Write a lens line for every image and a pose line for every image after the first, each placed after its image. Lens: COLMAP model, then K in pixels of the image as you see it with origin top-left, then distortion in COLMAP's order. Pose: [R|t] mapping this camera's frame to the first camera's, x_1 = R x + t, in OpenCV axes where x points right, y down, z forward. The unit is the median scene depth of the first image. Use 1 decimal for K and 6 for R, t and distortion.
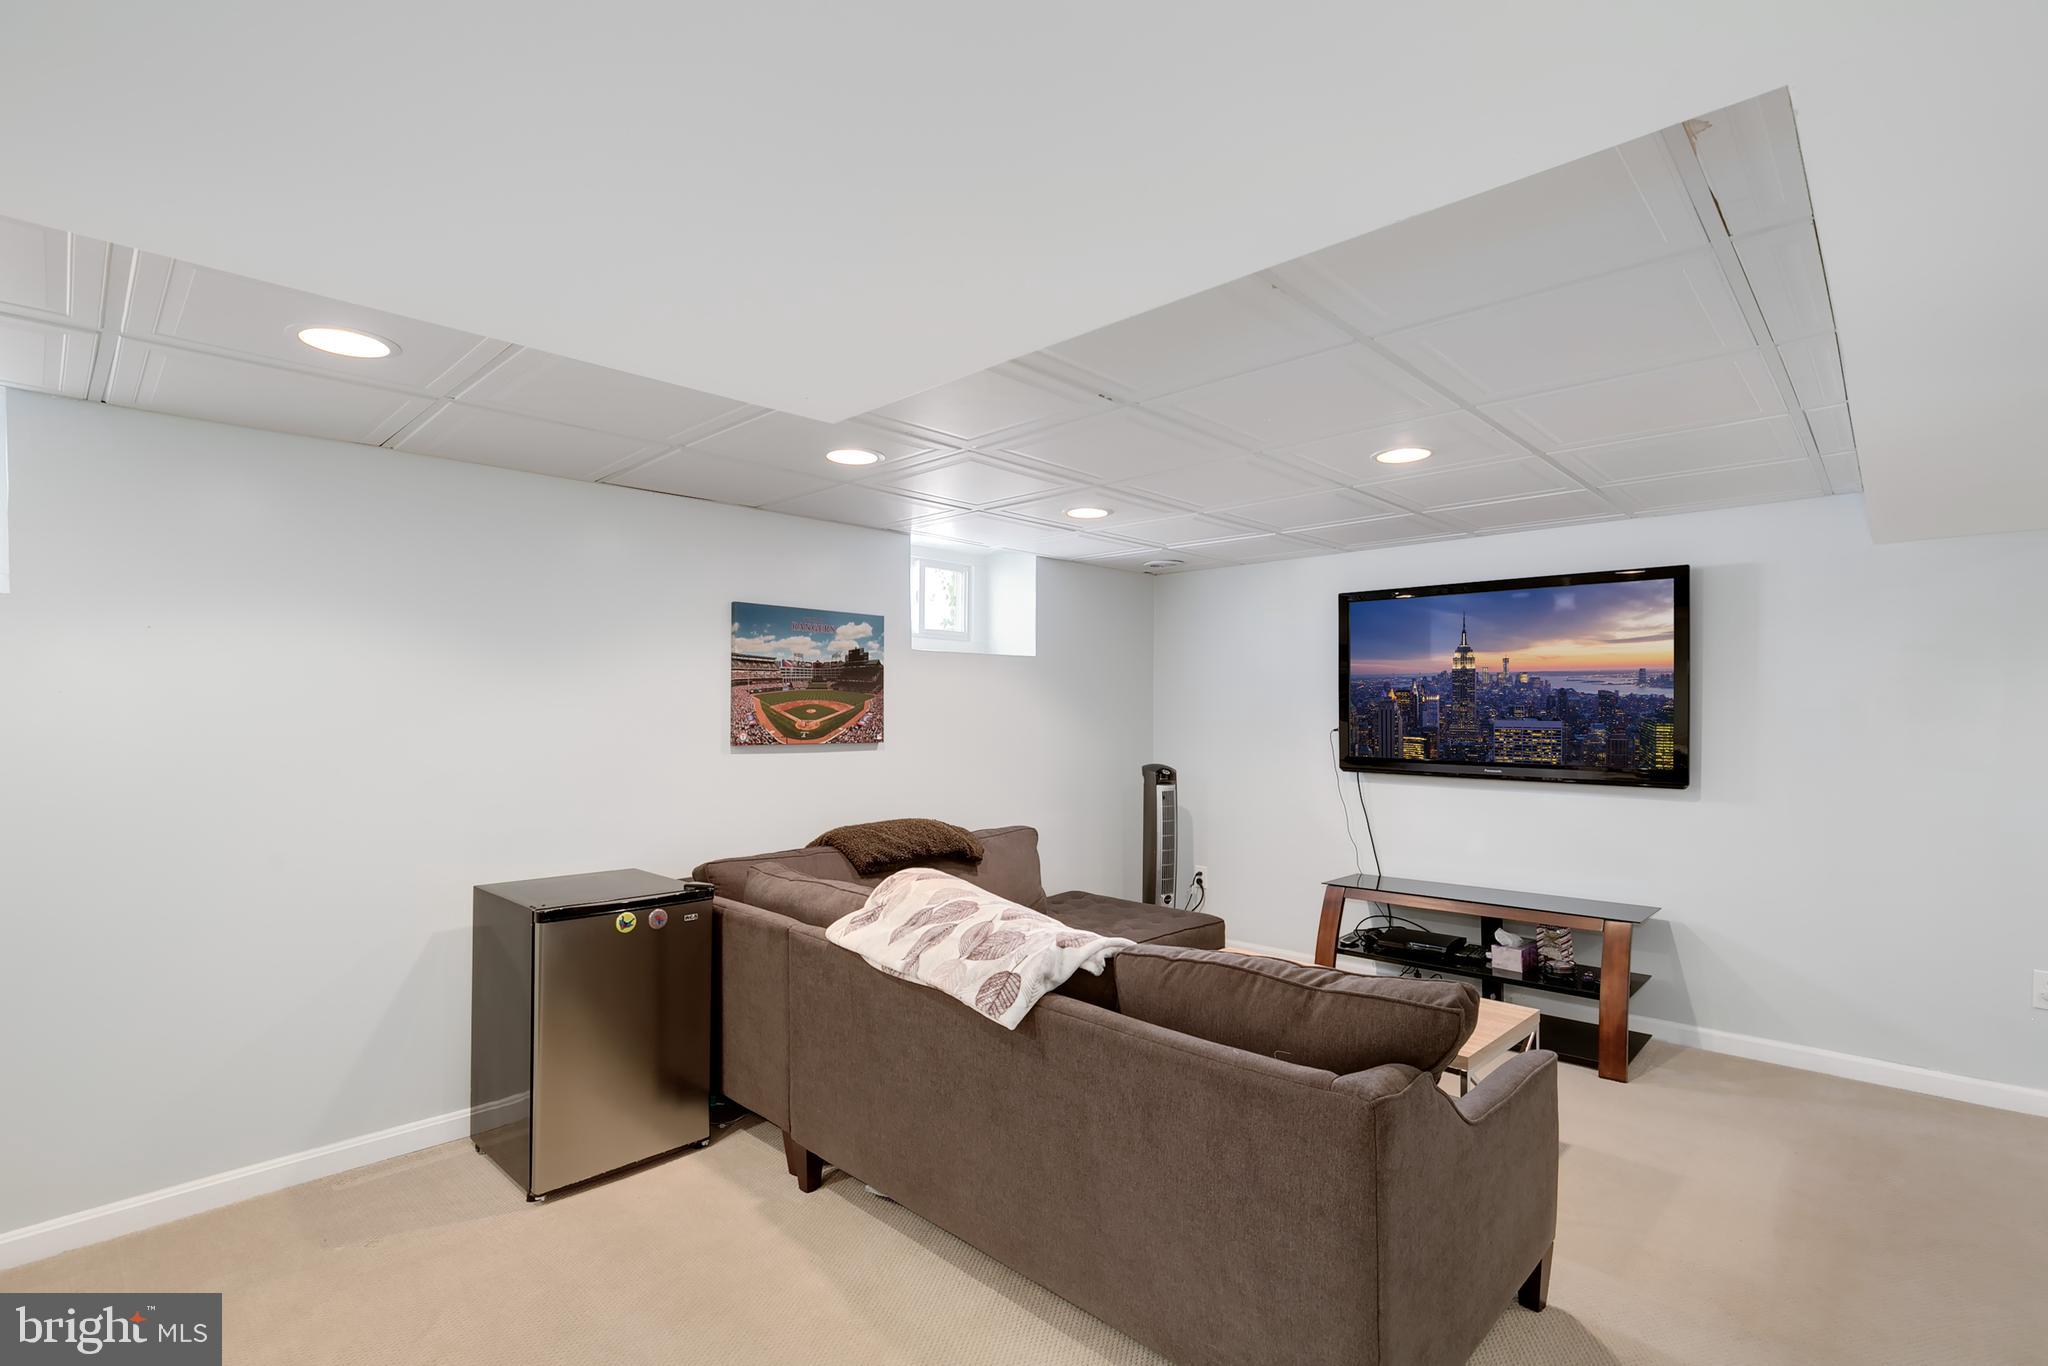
lens RADIAL K [[932.2, 0, 1026.4], [0, 932.2, 699.3], [0, 0, 1]] dist [-0.011075, 0.000431]
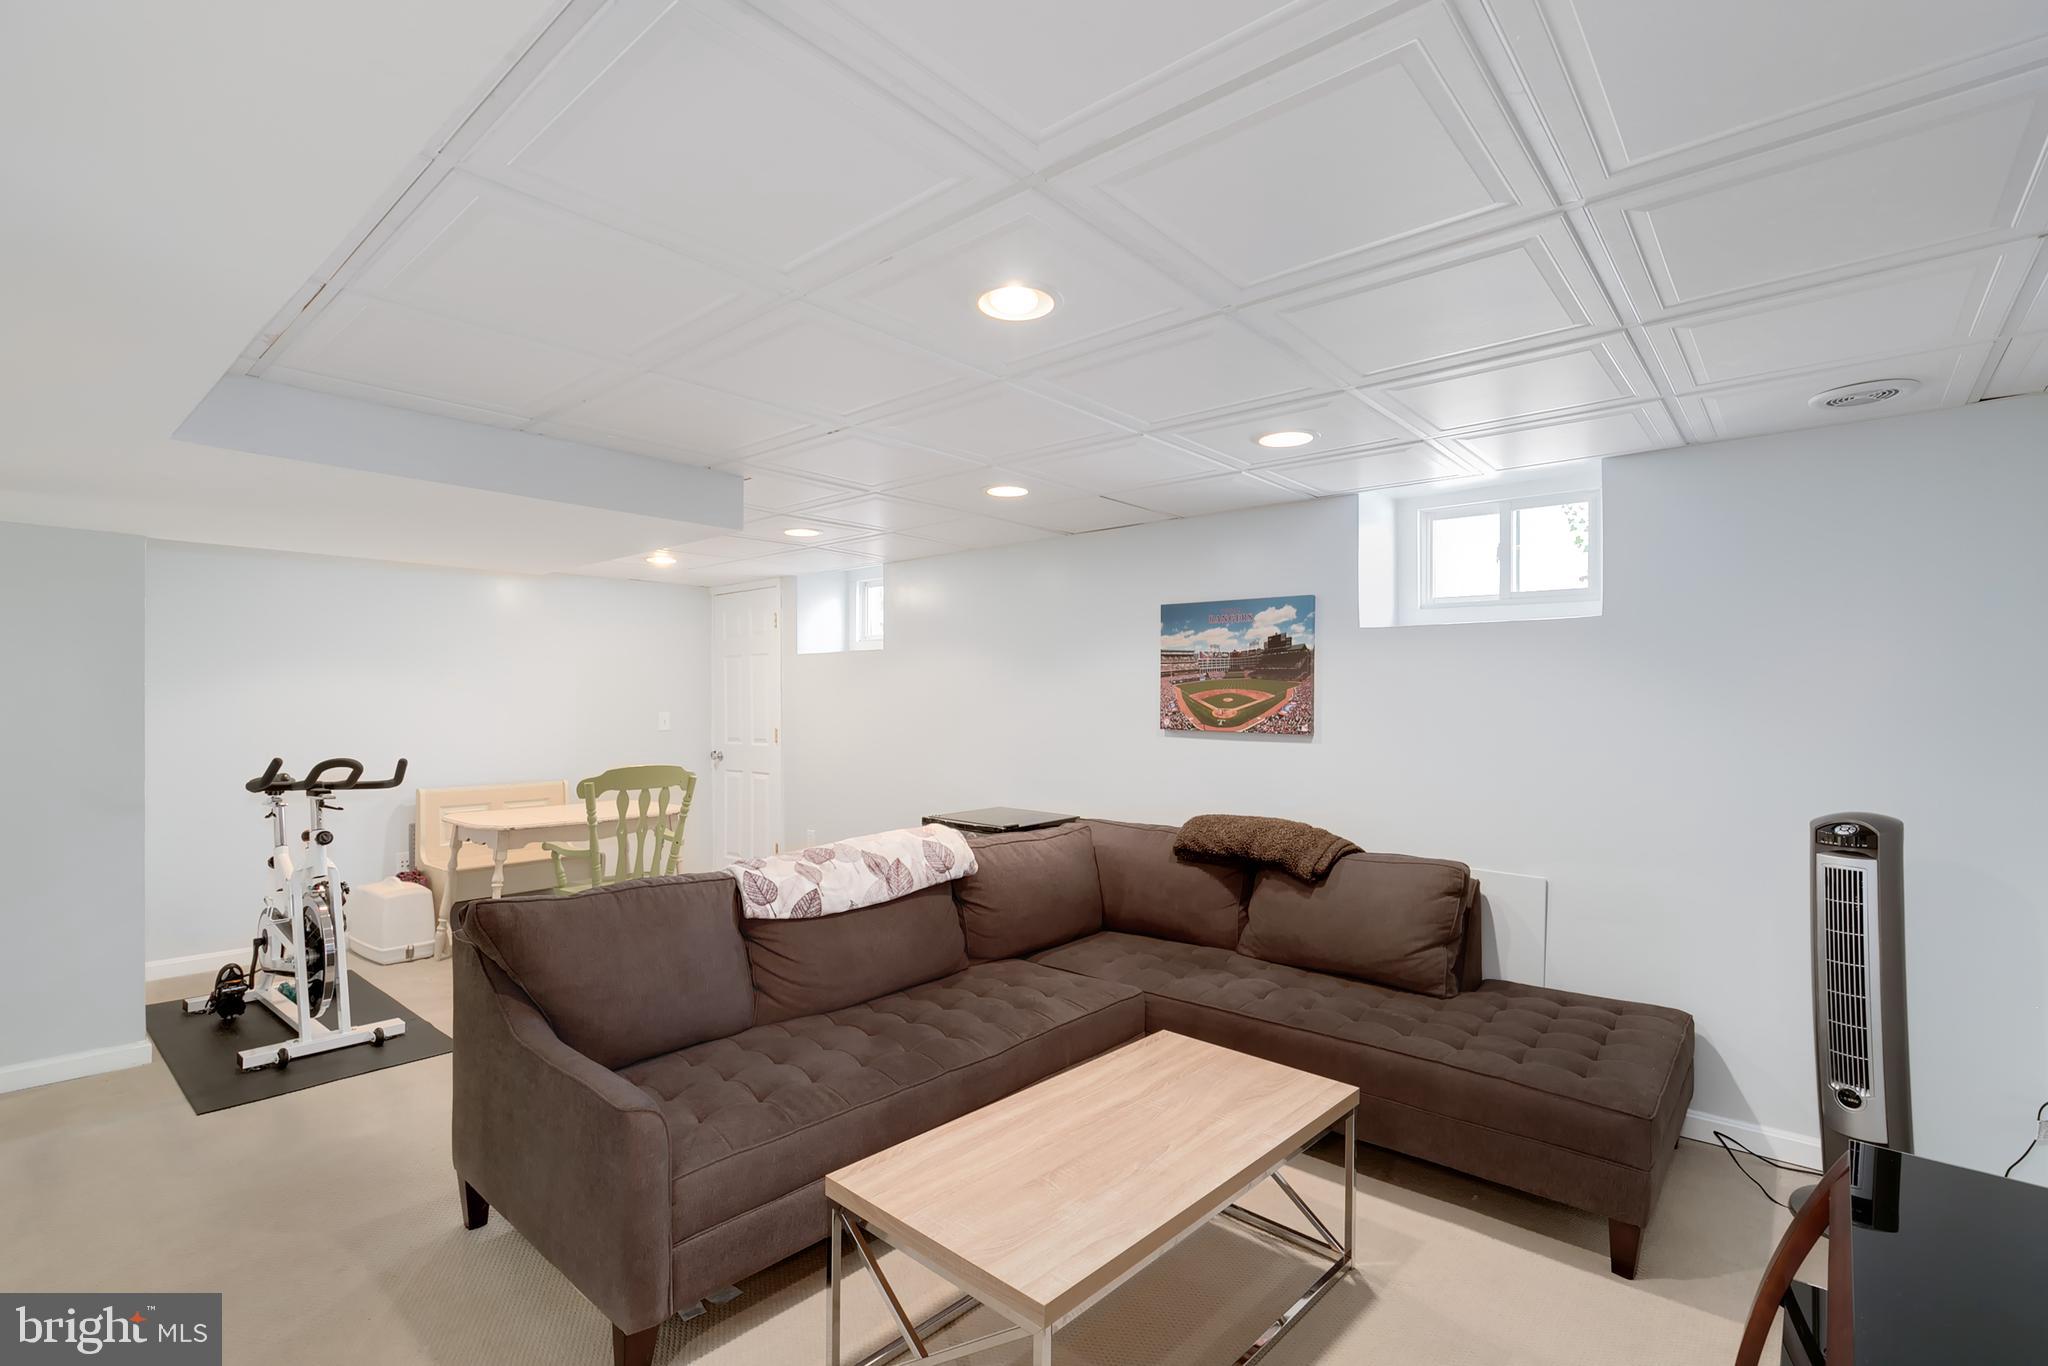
lens RADIAL K [[932.2, 0, 1026.4], [0, 932.2, 699.3], [0, 0, 1]] dist [-0.011075, 0.000431]
pose [[0.050452, -0.001021, -0.998726, 0.783623], [0.005036, 0.999987, -0.000768, 0.011722], [0.998714, -0.004991, 0.050456, 0.726532]]
